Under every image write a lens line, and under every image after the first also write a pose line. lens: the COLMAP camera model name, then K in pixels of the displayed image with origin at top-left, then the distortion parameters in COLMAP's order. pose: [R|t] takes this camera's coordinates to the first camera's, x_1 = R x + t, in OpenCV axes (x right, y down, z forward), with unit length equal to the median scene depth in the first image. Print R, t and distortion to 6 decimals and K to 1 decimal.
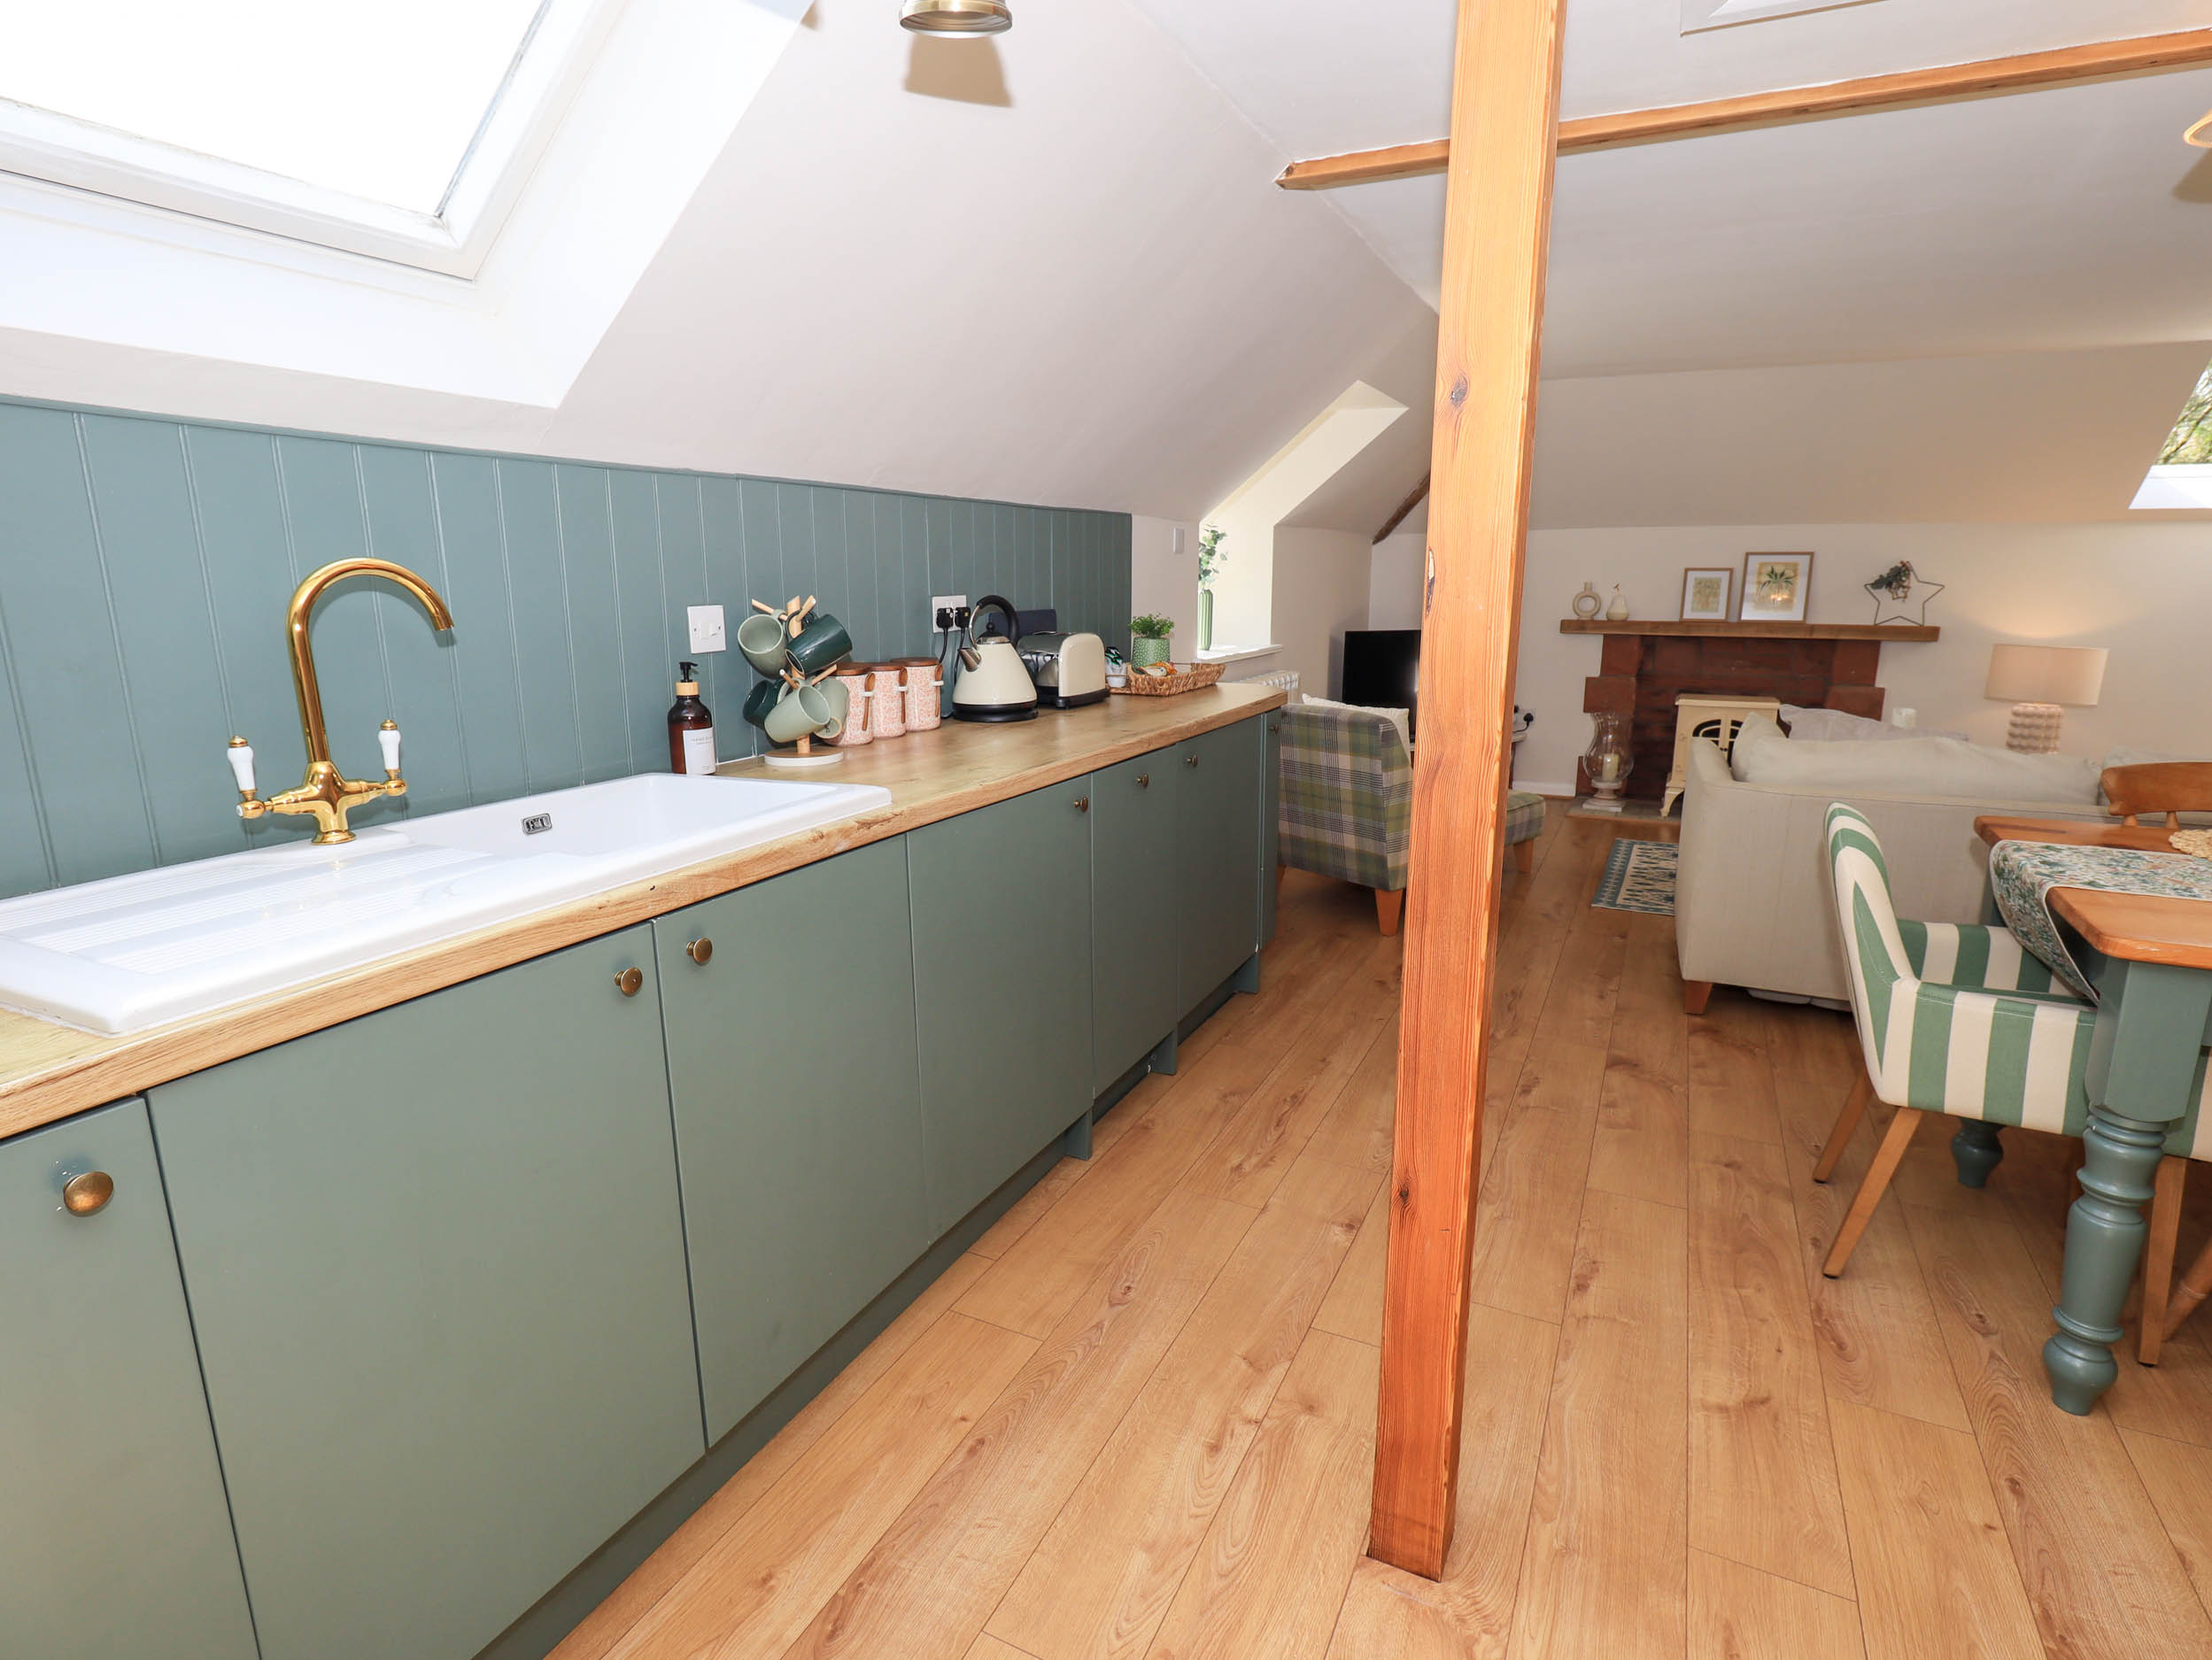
lens RADIAL K [[1151.0, 0, 1129.4], [0, 1151.0, 806.6], [0, 0, 1]] dist [0.005122, -0.001594]
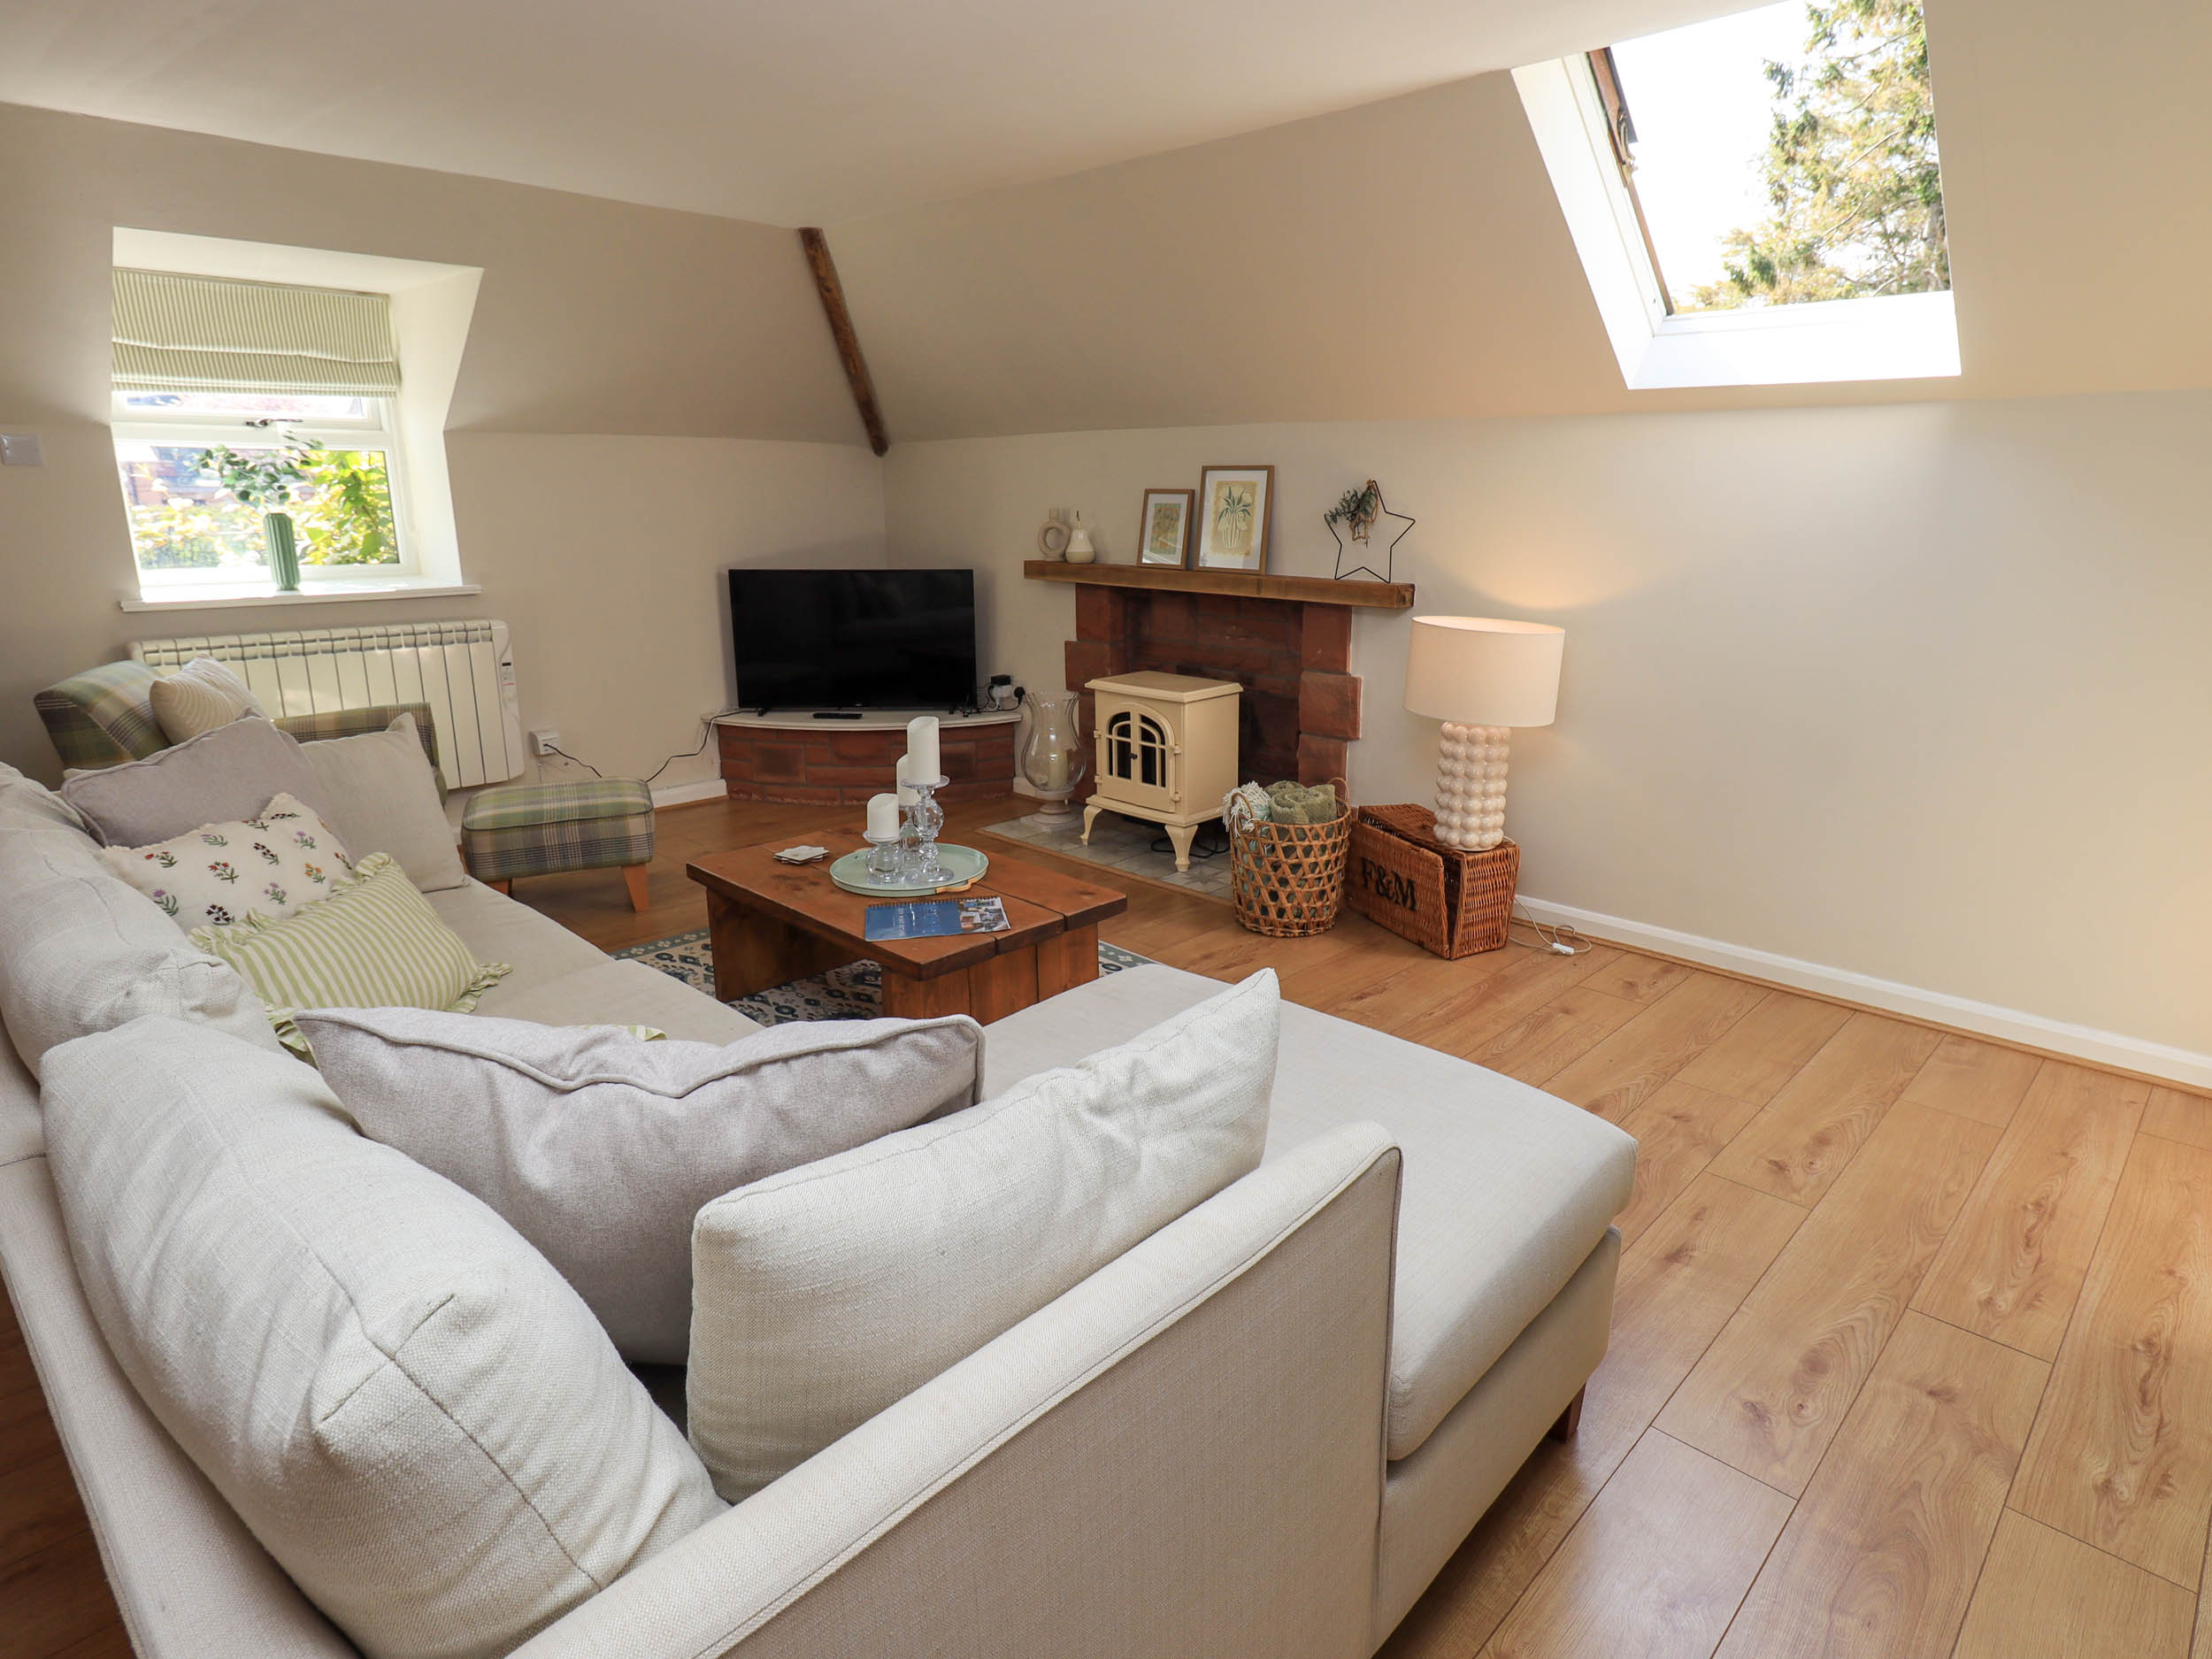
lens RADIAL K [[1225.5, 0, 1143.6], [0, 1225.5, 797.6], [0, 0, 1]] dist [-0.005259, -0.000261]
pose [[0.950818, 0.078539, -0.299628, 0.764370], [-0.065583, 0.996435, 0.053070, -0.065819], [0.302728, -0.030809, 0.952579, 0.311994]]
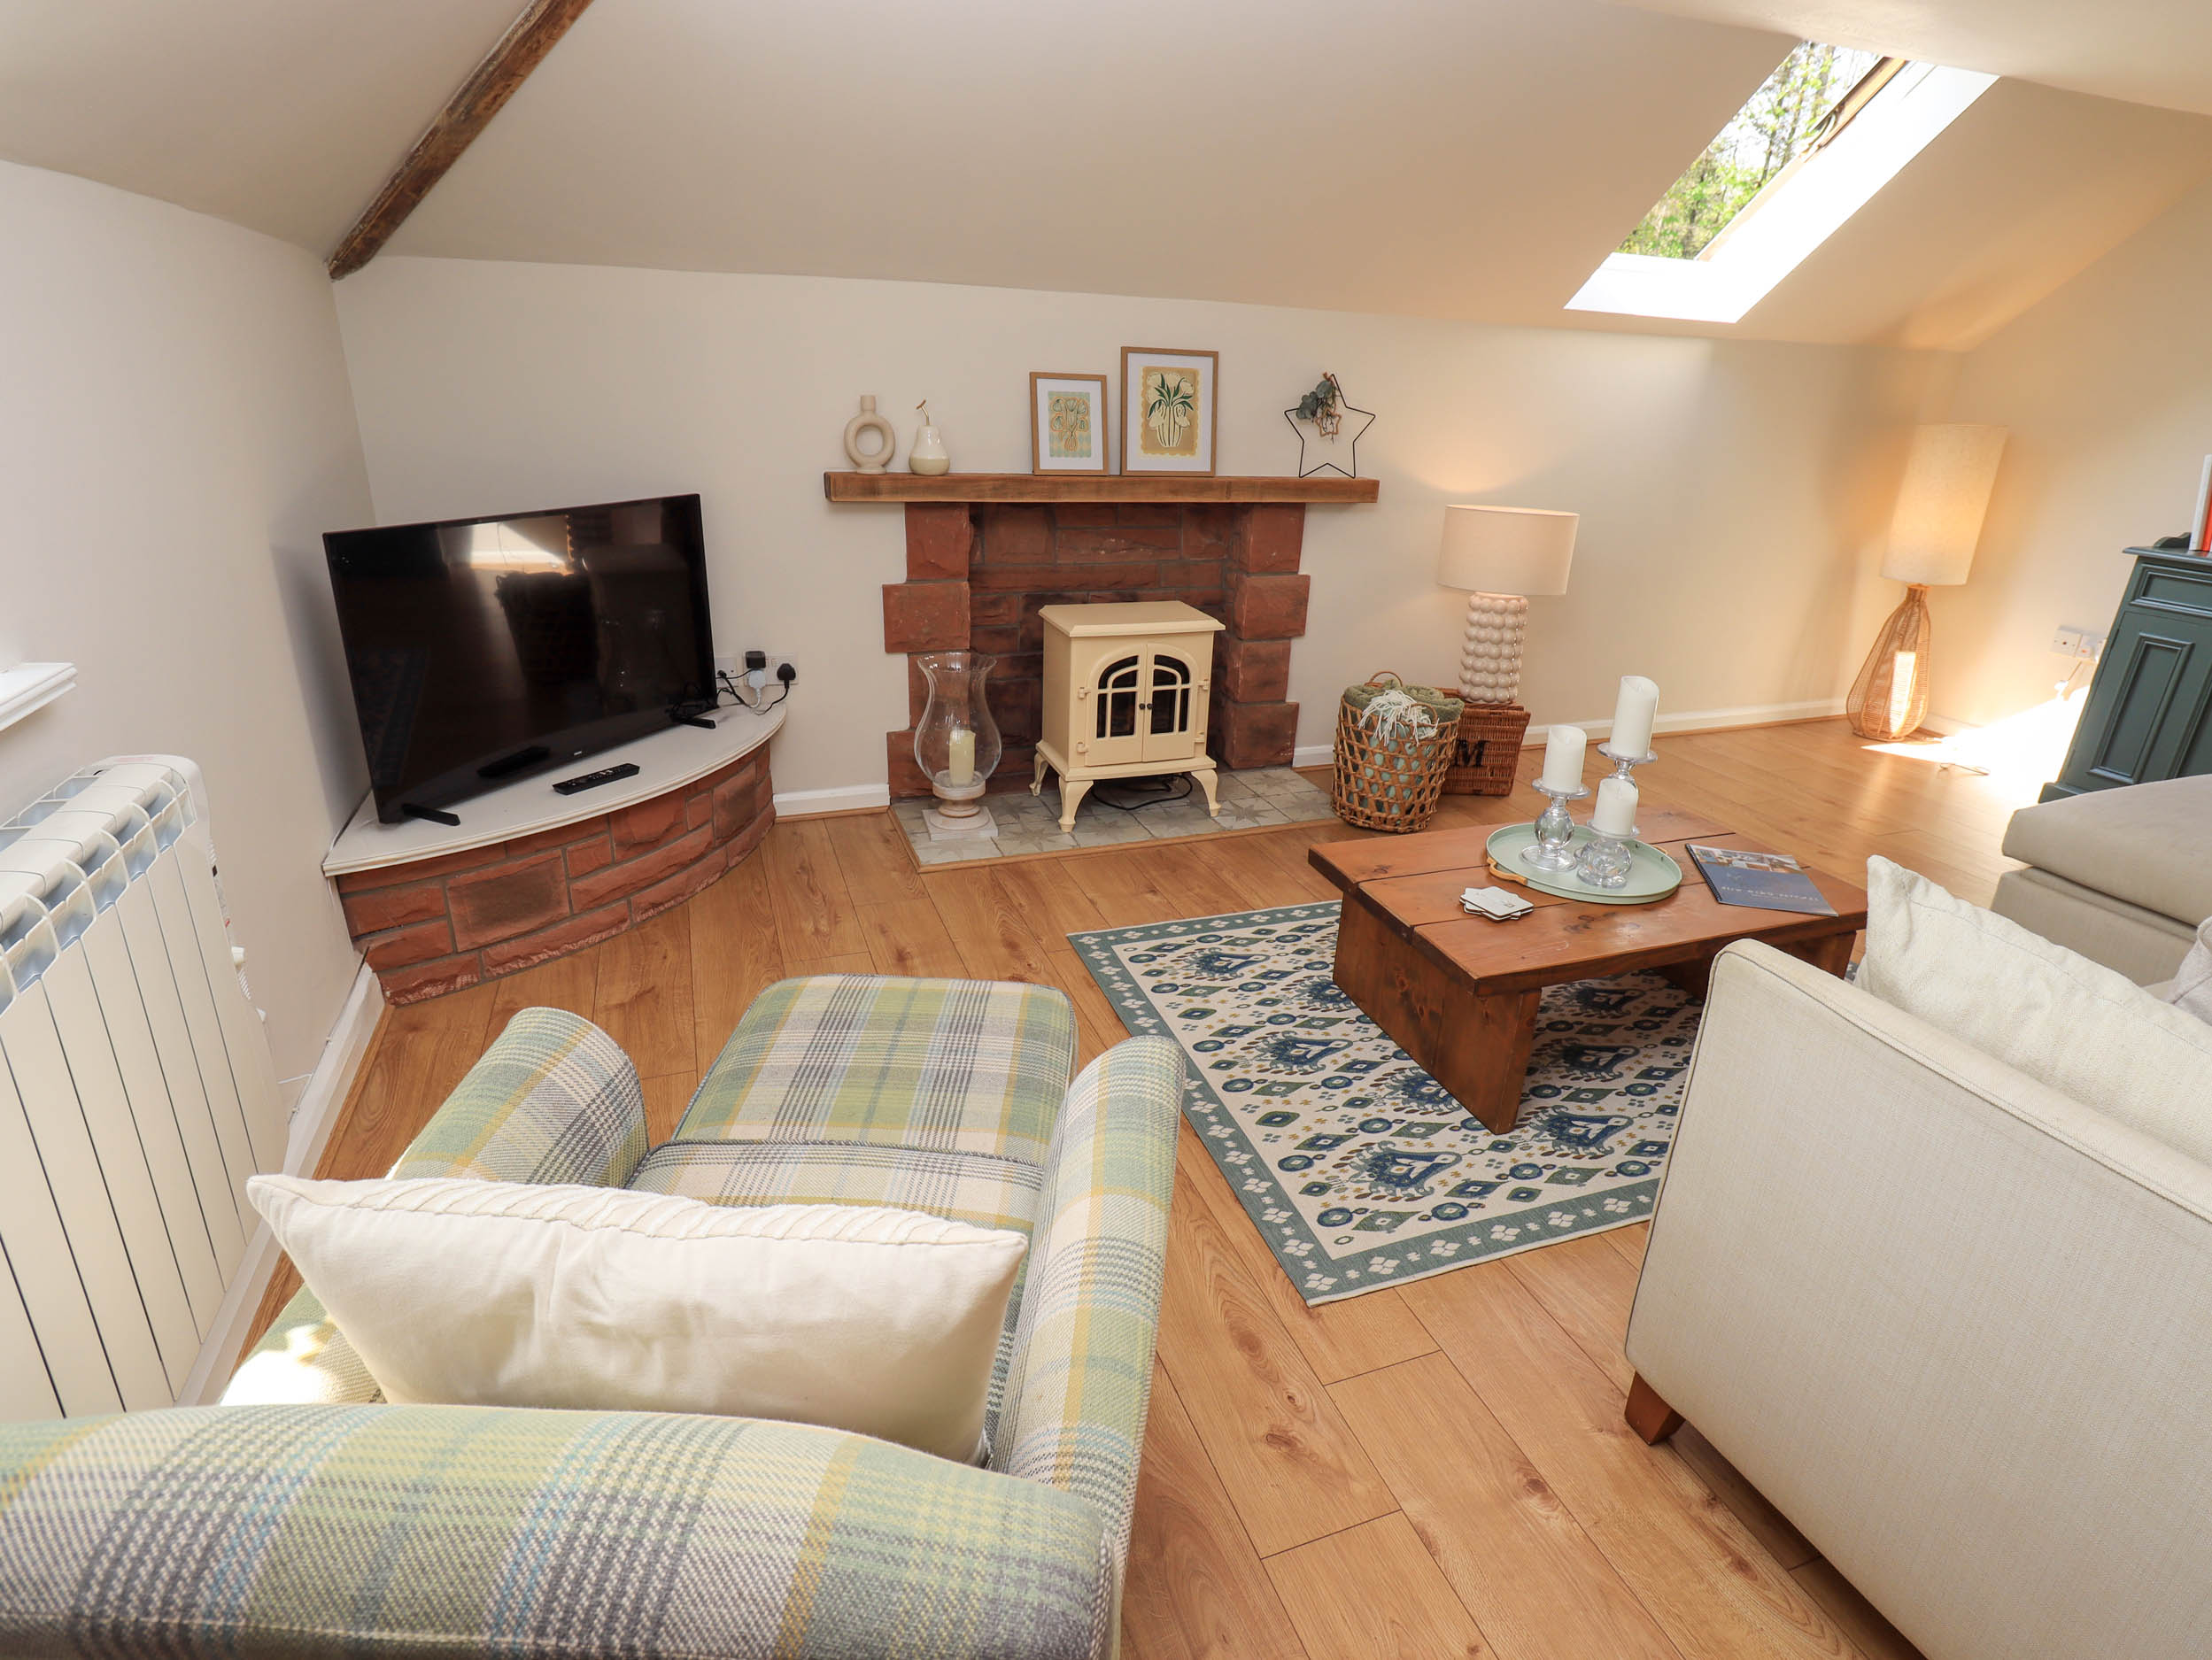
lens RADIAL K [[1151.0, 0, 1135.6], [0, 1151.0, 814.4], [0, 0, 1]] dist [0.005122, -0.001594]
pose [[0.689106, -0.234594, 0.685637, 0.104709], [0.108988, 0.968939, 0.221988, -0.129504], [-0.716418, -0.078247, 0.693270, 0.614305]]
